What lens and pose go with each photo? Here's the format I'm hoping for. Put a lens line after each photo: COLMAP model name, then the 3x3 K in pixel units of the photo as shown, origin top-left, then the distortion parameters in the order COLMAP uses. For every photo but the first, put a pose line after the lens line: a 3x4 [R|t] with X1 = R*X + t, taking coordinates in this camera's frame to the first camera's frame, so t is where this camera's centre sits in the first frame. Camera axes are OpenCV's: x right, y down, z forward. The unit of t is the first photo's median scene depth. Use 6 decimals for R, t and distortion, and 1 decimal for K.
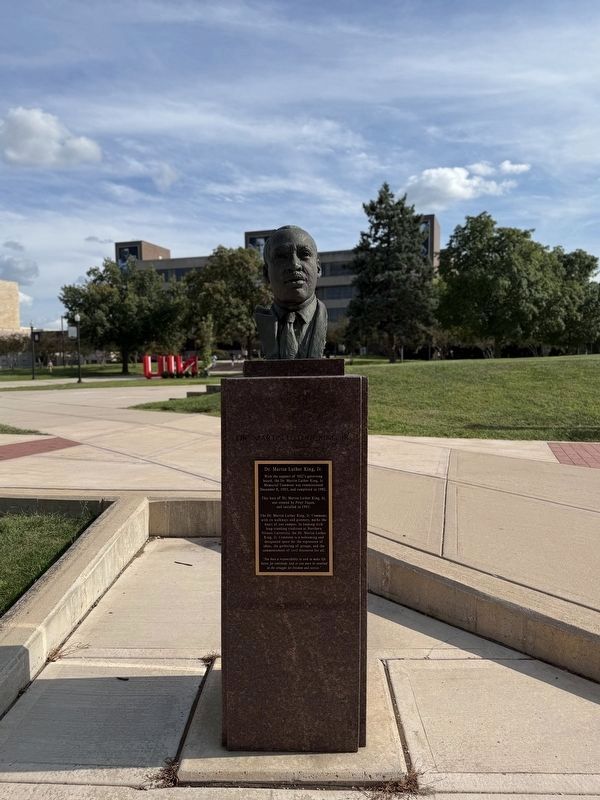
lens RADIAL K [[582.3, 0, 300.3], [0, 582.3, 395.9], [0, 0, 1]] dist [0.002215, -0.006719]
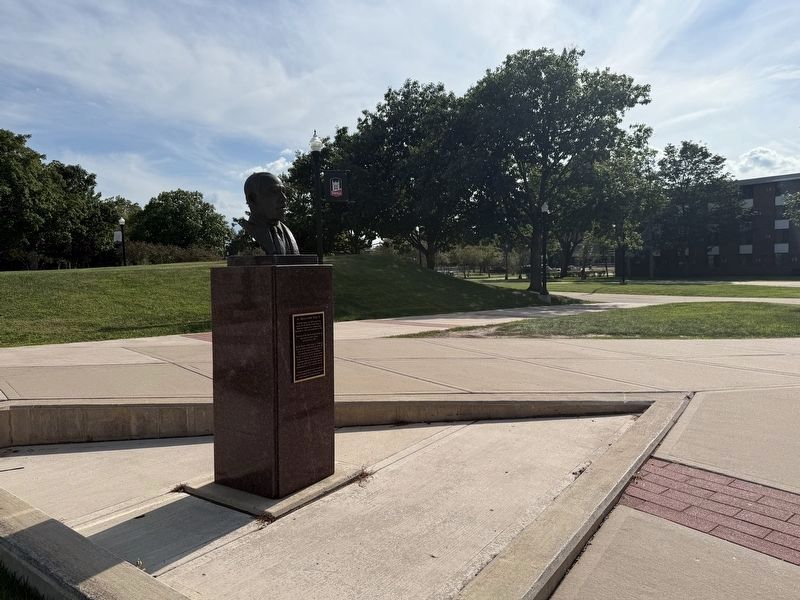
lens RADIAL K [[582.3, 0, 399.2], [0, 582.3, 297.1], [0, 0, 1]] dist [0.002215, -0.006719]
pose [[0.544586, -0.042616, 0.837621, -1.309925], [0.061544, 0.998046, 0.010765, 0.060742], [-0.836444, 0.045688, 0.546145, -0.181924]]
